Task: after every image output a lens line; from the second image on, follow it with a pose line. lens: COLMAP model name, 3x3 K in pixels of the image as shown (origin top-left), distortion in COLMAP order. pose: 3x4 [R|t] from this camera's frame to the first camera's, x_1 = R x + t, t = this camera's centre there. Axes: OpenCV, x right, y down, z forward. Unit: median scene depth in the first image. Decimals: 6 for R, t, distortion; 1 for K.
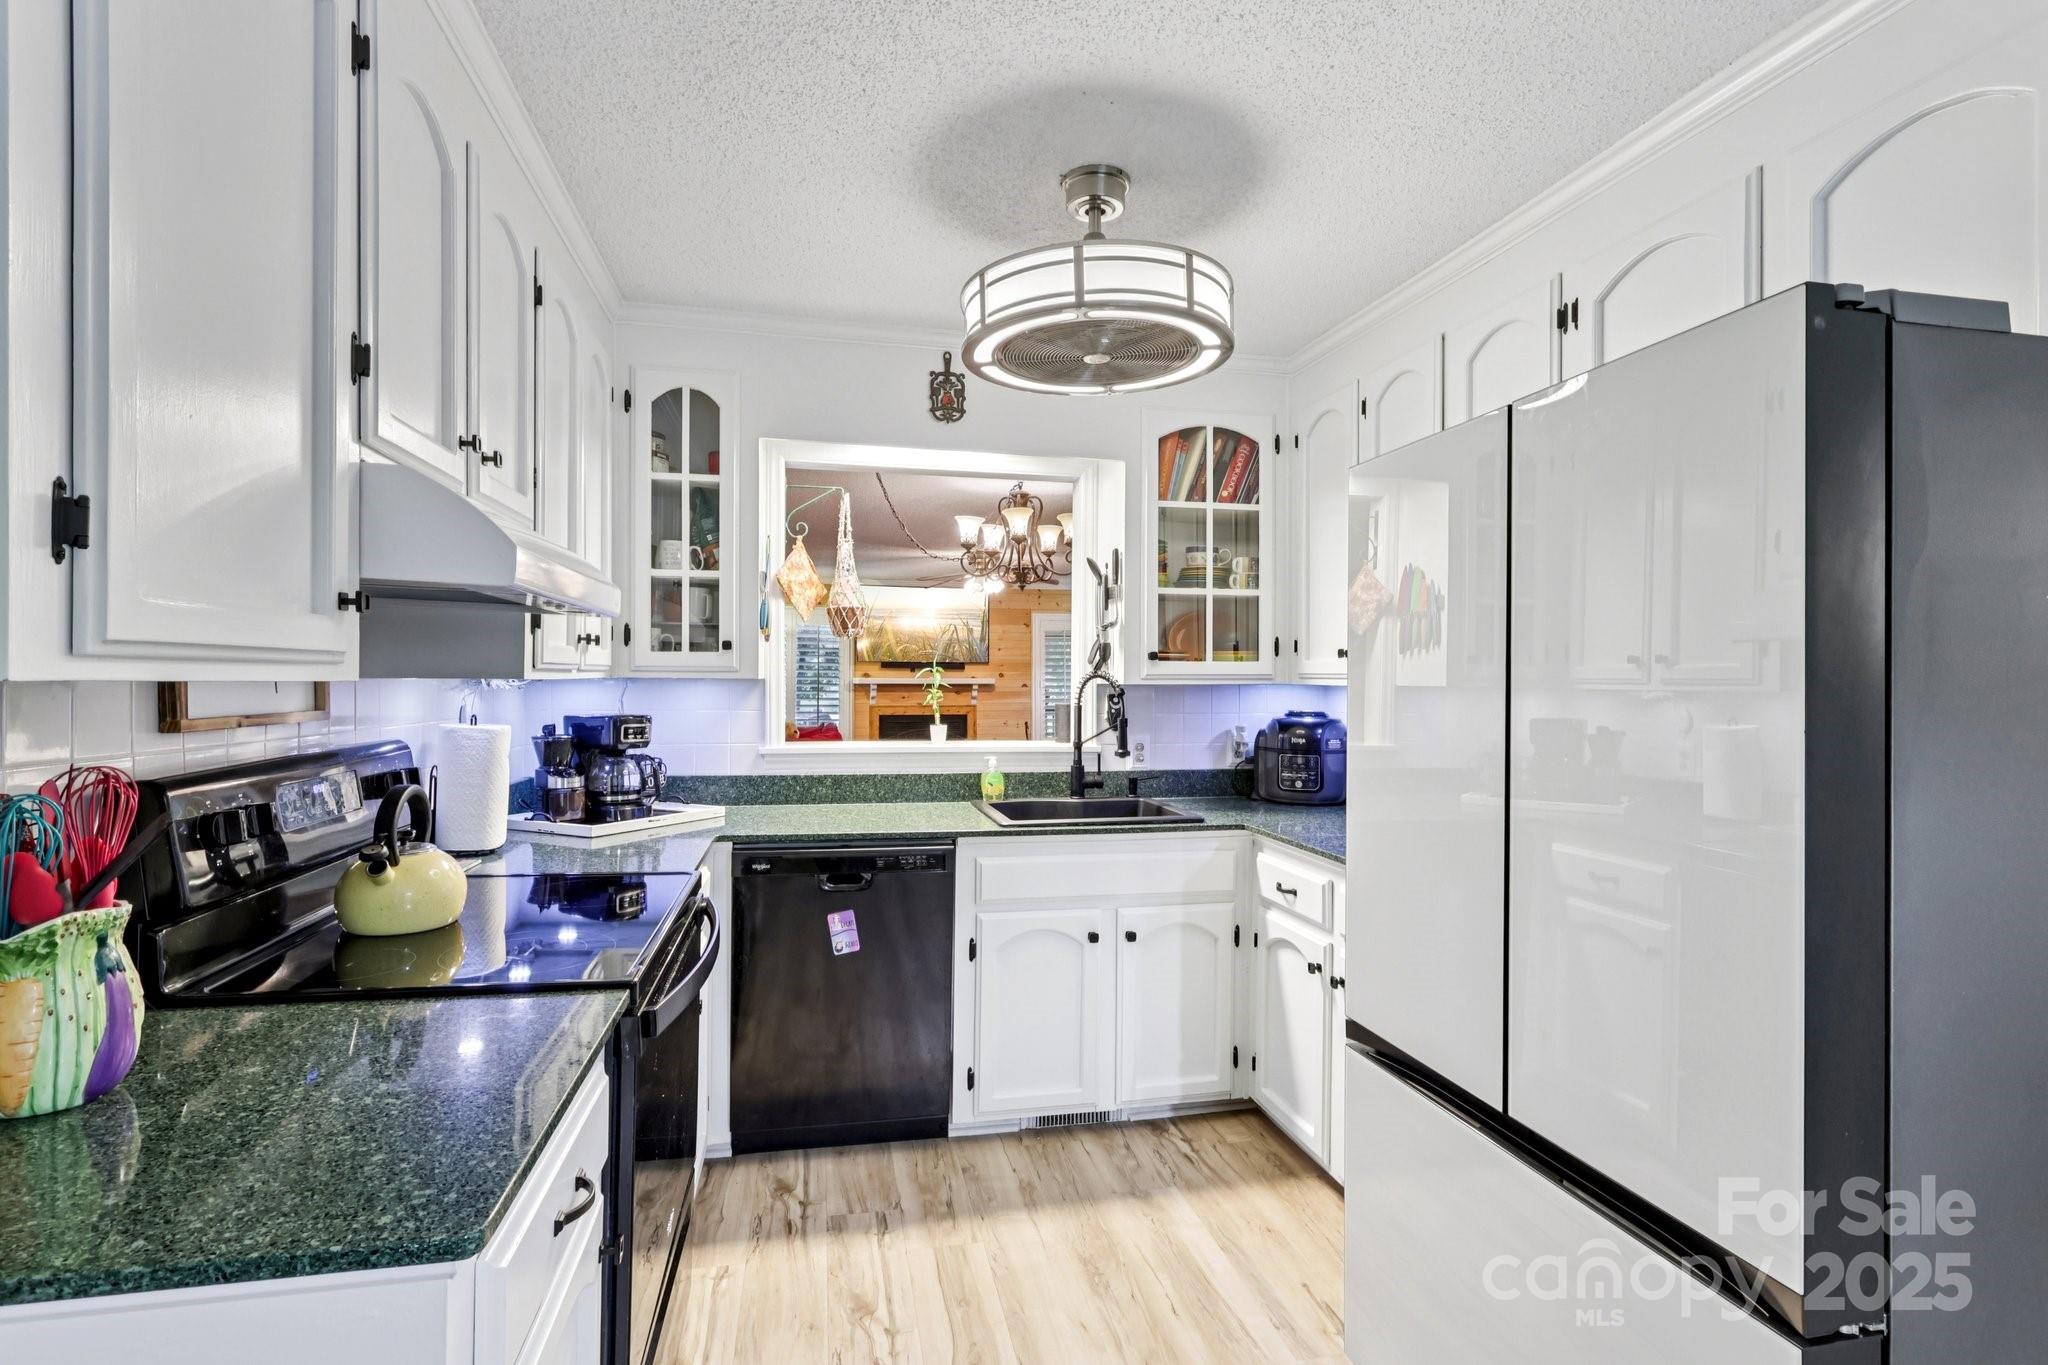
lens RADIAL K [[978.1, 0, 1032.1], [0, 978.1, 673.4], [0, 0, 1]] dist [-0.000968, 0.001723]
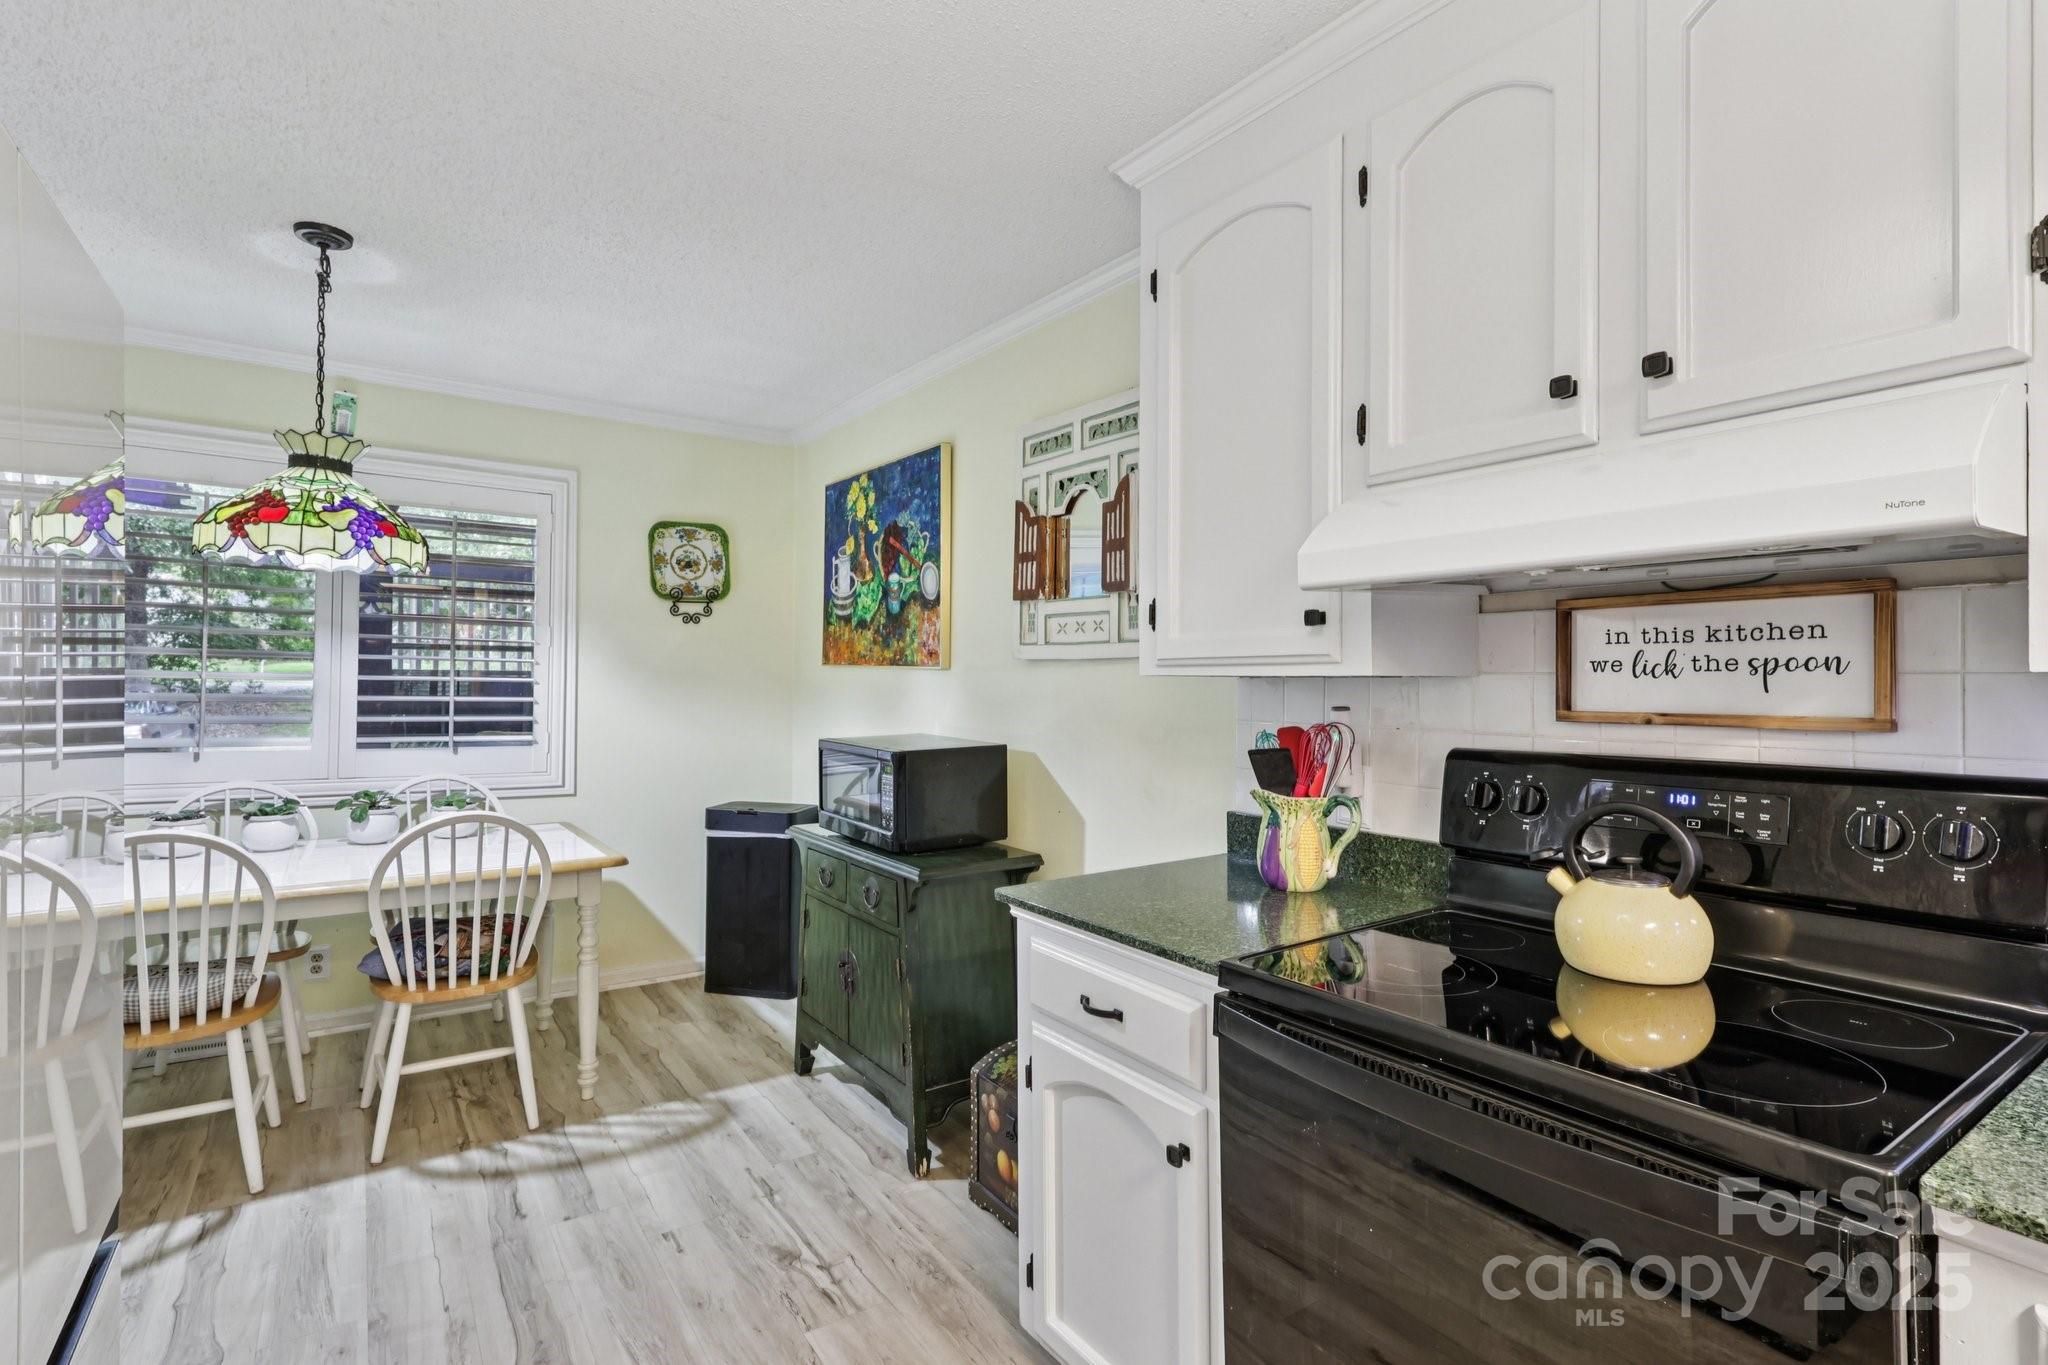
lens RADIAL K [[978.1, 0, 1018.0], [0, 978.1, 667.7], [0, 0, 1]] dist [-0.000968, 0.001723]
pose [[-0.925745, -0.017298, -0.377753, 0.088715], [-0.008822, 0.999669, -0.024158, 0.014174], [0.378046, -0.019032, -0.925591, 0.877650]]
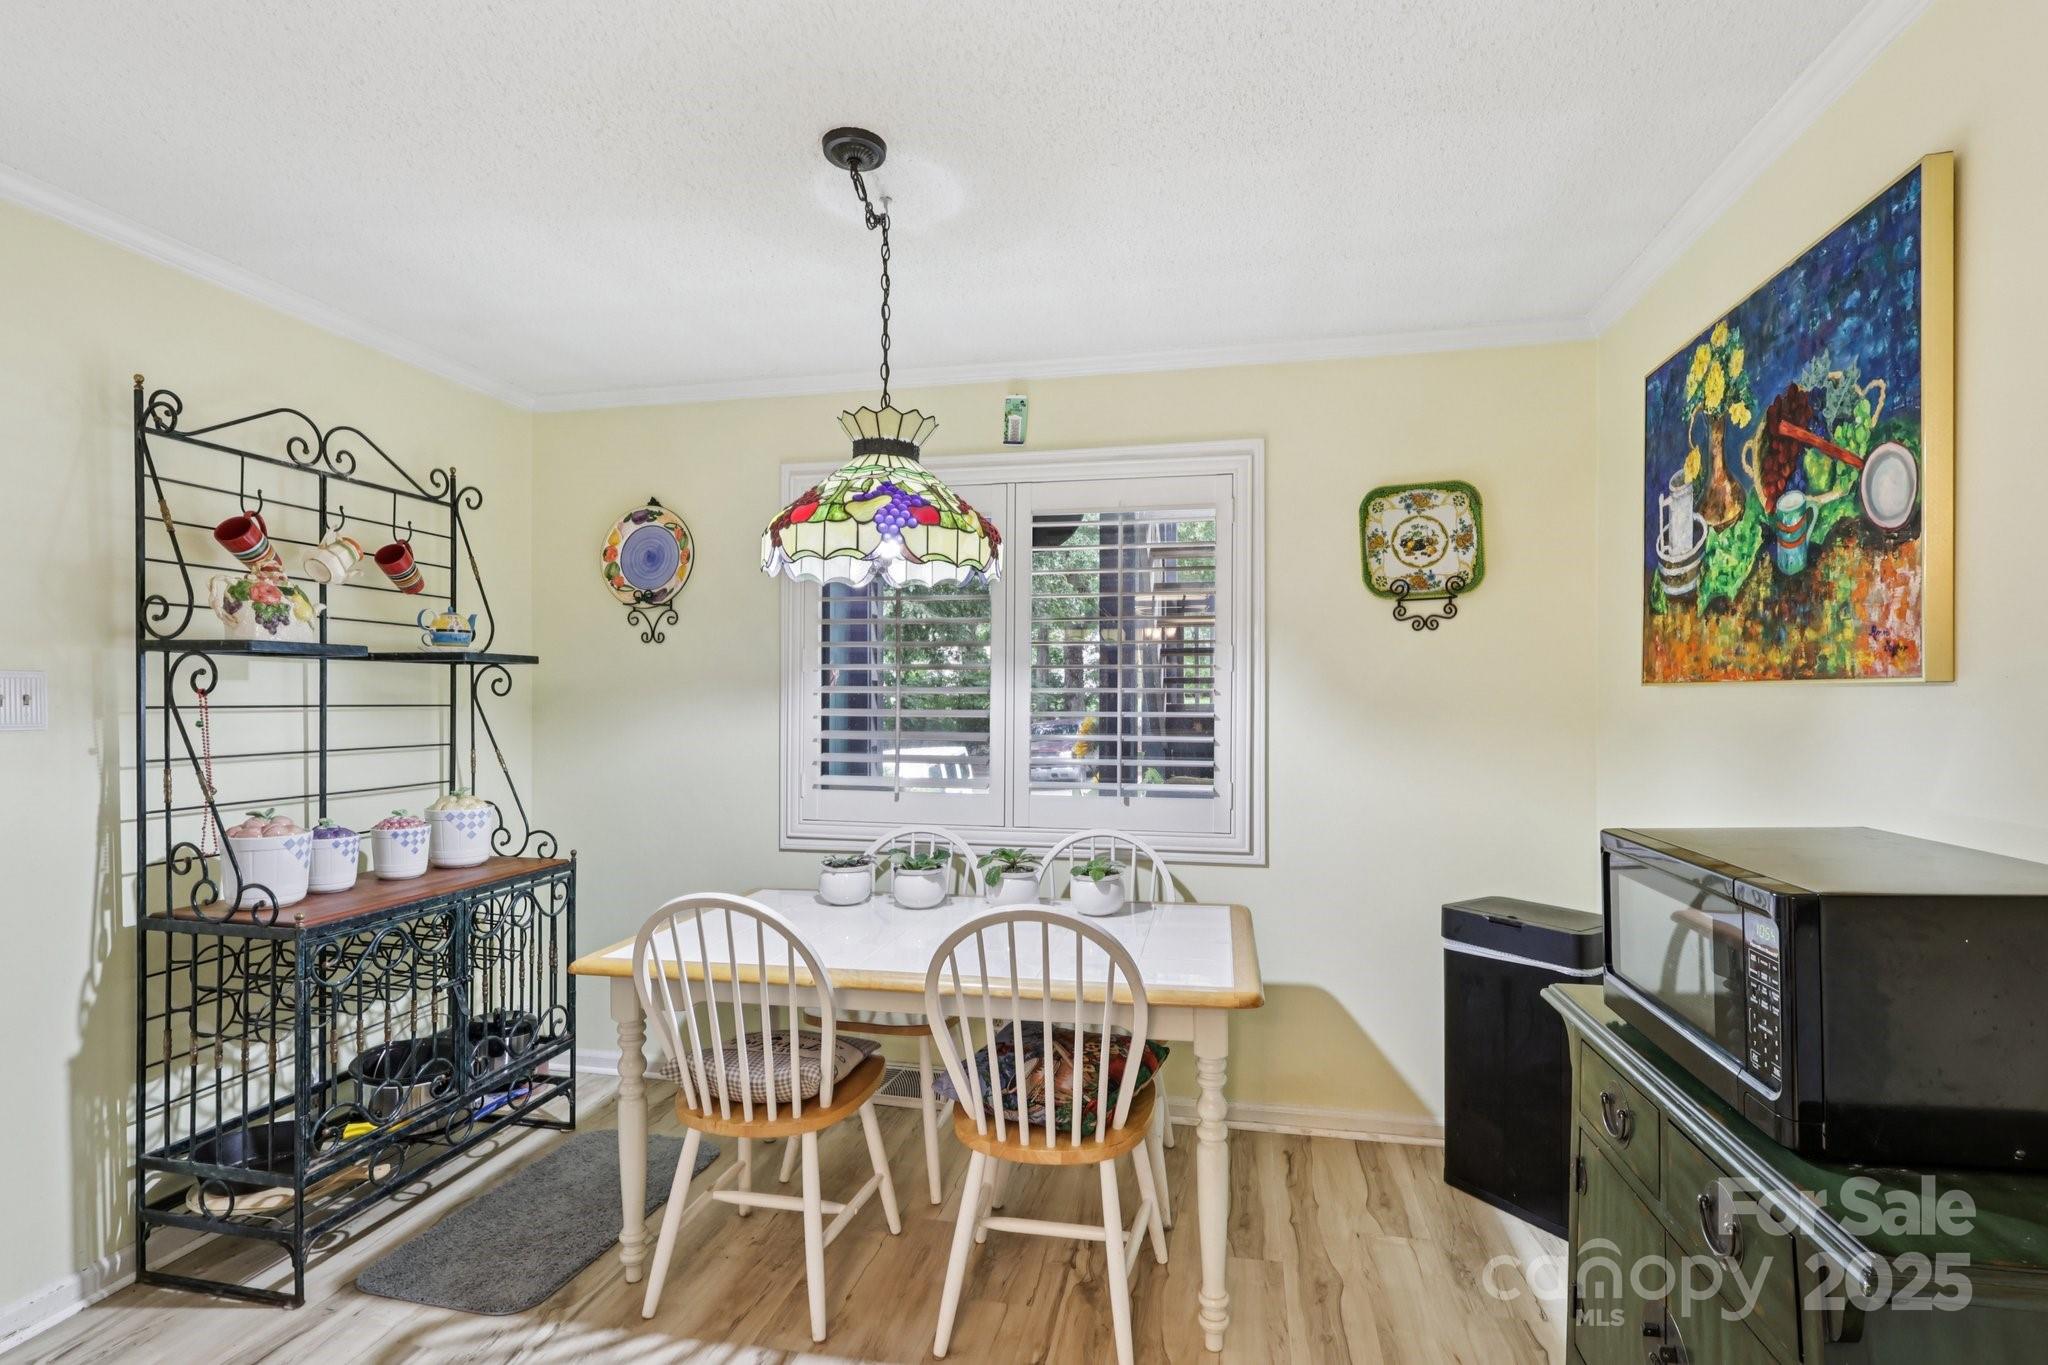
lens RADIAL K [[978.1, 0, 1026.3], [0, 978.1, 715.3], [0, 0, 1]] dist [-0.000968, 0.001723]
pose [[-0.913974, -0.002304, 0.405767, -0.041531], [-0.003509, 0.999991, -0.002226, 0.008184], [-0.405759, -0.003459, -0.913974, 0.432274]]
